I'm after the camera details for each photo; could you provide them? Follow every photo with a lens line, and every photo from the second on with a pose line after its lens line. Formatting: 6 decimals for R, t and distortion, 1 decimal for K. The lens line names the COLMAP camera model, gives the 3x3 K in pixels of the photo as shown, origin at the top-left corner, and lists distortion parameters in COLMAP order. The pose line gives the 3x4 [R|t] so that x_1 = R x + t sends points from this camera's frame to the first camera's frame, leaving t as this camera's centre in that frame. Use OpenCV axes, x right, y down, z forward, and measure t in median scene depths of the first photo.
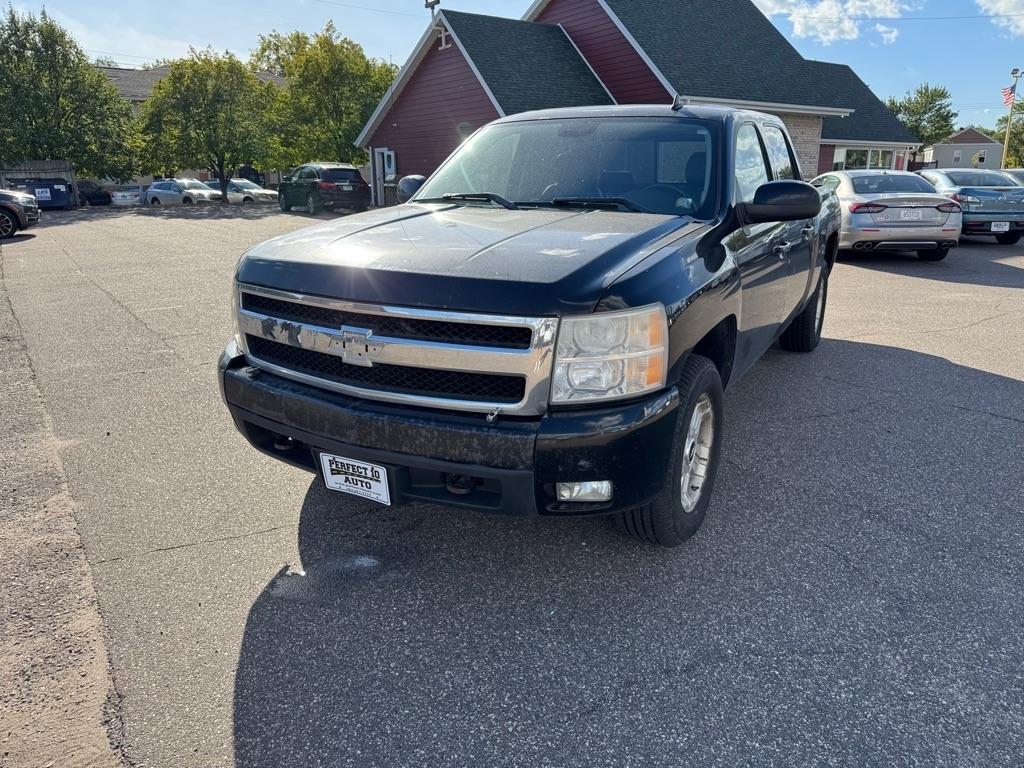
lens RADIAL K [[749.1, 0, 512.0], [0, 749.1, 384.0], [0, 0, 1]] dist [0.007515, -0.004725]
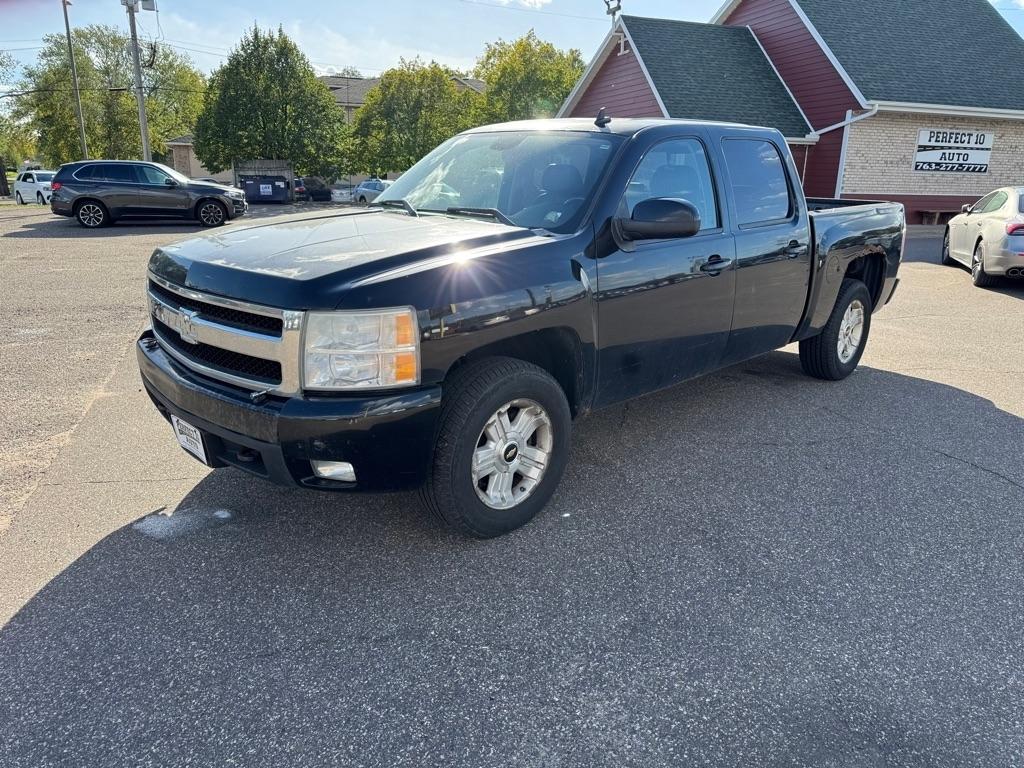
lens RADIAL K [[746.6, 0, 515.9], [0, 746.6, 393.3], [0, 0, 1]] dist [0.028832, -0.033195]
pose [[0.960443, 0.097218, -0.260954, 0.080190], [-0.095628, 0.995239, 0.018813, -0.002122], [0.261541, 0.006886, 0.965168, -0.000965]]
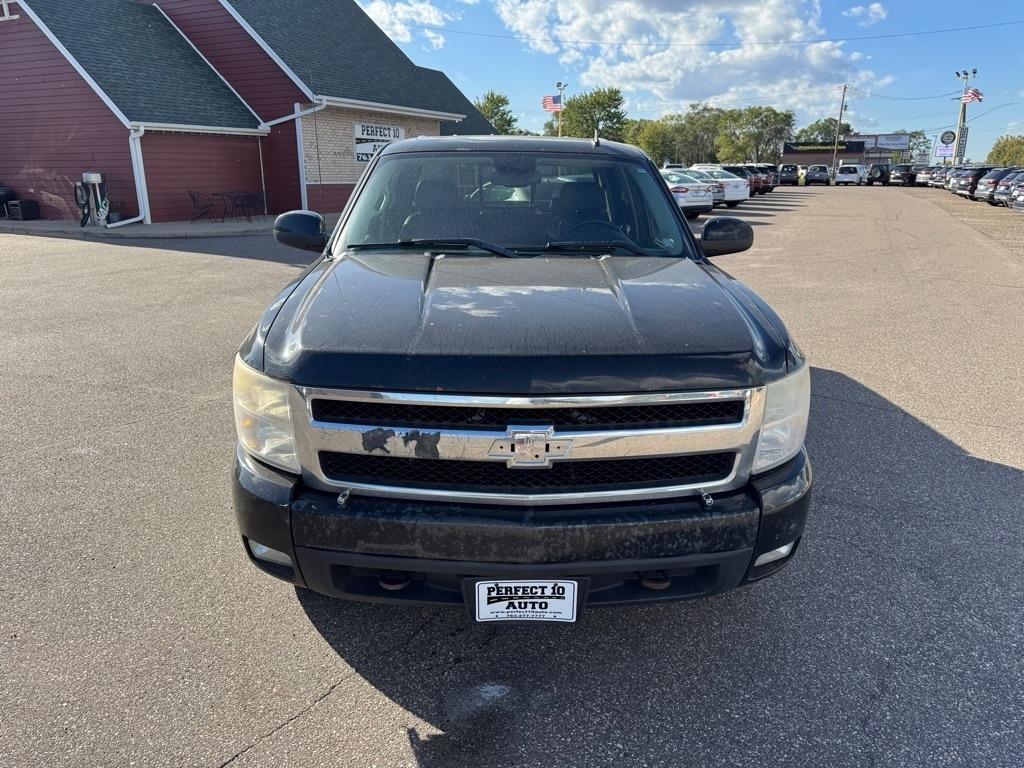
lens RADIAL K [[762.3, 0, 512.0], [0, 762.3, 384.0], [0, 0, 1]] dist [0.007936, -0.002192]
pose [[0.860307, -0.135849, 0.491342, -0.084055], [0.134219, 0.990193, 0.038767, -0.020743], [-0.491790, 0.032596, 0.870104, 0.035396]]
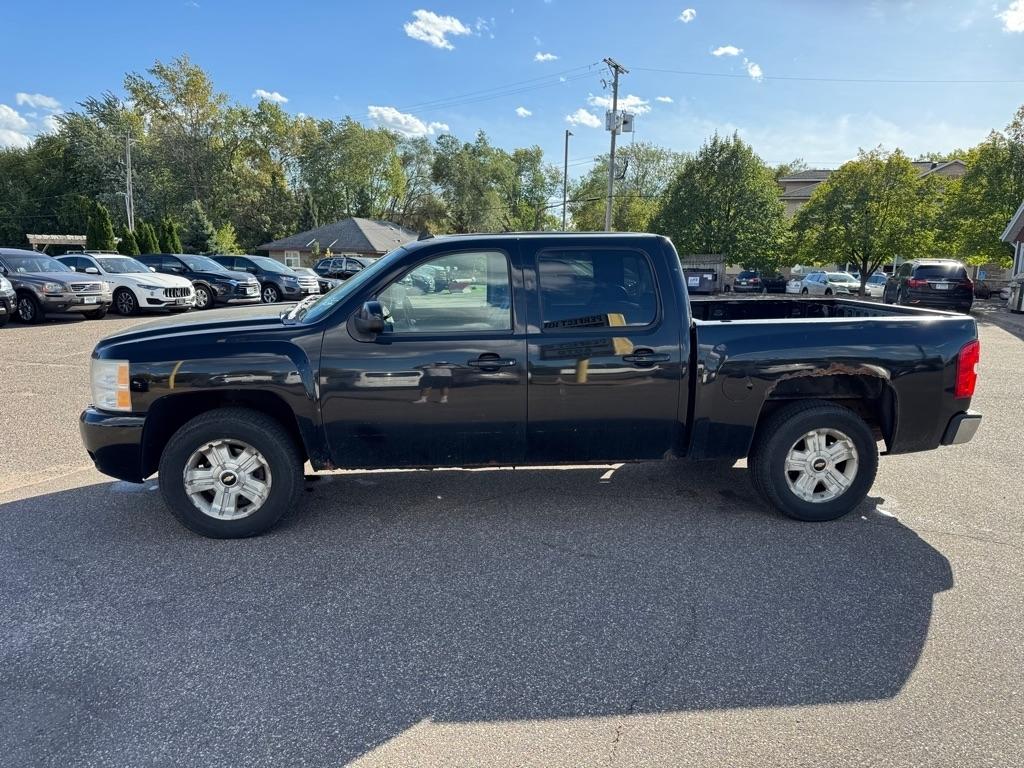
lens RADIAL K [[762.3, 0, 512.0], [0, 762.3, 384.0], [0, 0, 1]] dist [0.007936, -0.002192]
pose [[0.555232, 0.149225, -0.818199, 0.287843], [-0.241846, 0.970230, 0.012836, -0.040690], [0.795756, 0.190751, 0.574792, 0.097391]]
